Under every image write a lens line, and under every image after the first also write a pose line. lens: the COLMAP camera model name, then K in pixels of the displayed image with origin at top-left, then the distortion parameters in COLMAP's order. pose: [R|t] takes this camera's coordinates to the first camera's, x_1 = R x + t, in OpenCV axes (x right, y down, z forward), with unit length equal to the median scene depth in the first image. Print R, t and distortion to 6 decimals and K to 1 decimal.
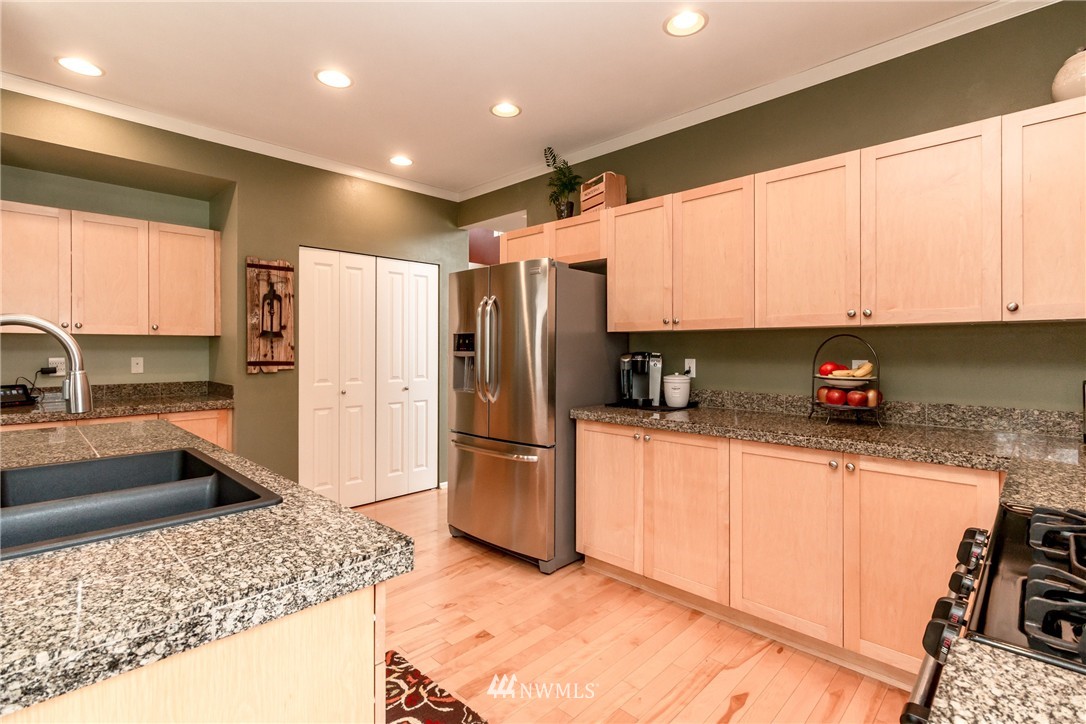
lens RADIAL K [[511.9, 0, 537.5], [0, 511.9, 351.6], [0, 0, 1]] dist [-0.000723, 0.001206]
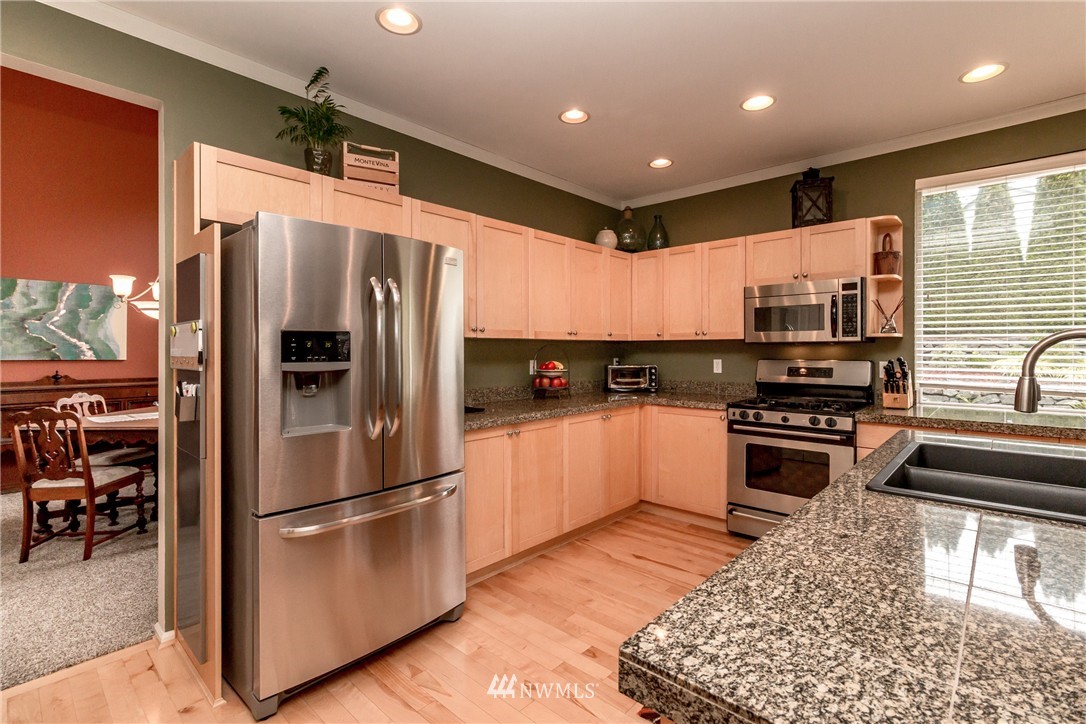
lens RADIAL K [[511.9, 0, 541.6], [0, 511.9, 351.8], [0, 0, 1]] dist [-0.000723, 0.001206]
pose [[-0.038332, -0.004168, 0.999256, -0.673651], [0.005852, 0.999973, 0.004395, -0.011535], [-0.999248, 0.006016, -0.038307, 0.712705]]
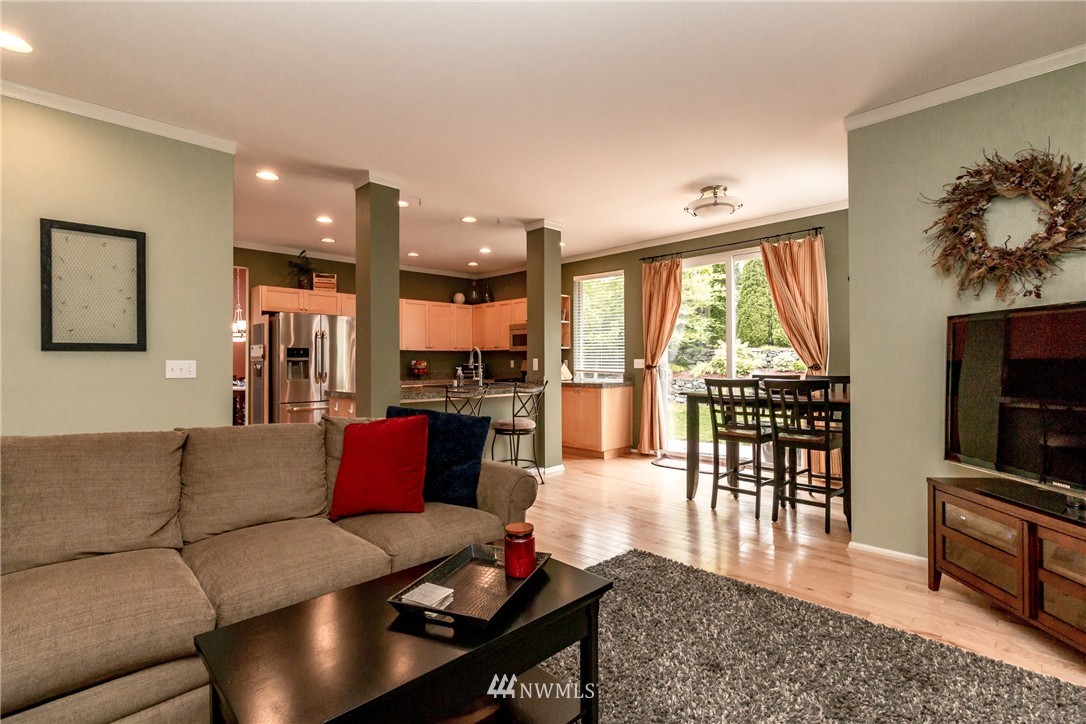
lens RADIAL K [[511.9, 0, 535.4], [0, 511.9, 364.4], [0, 0, 1]] dist [-0.000723, 0.001206]
pose [[0.013748, -0.005826, 0.999889, -1.813462], [0.006959, 0.999959, 0.005730, 0.018669], [-0.999881, 0.006880, 0.013788, 0.119695]]
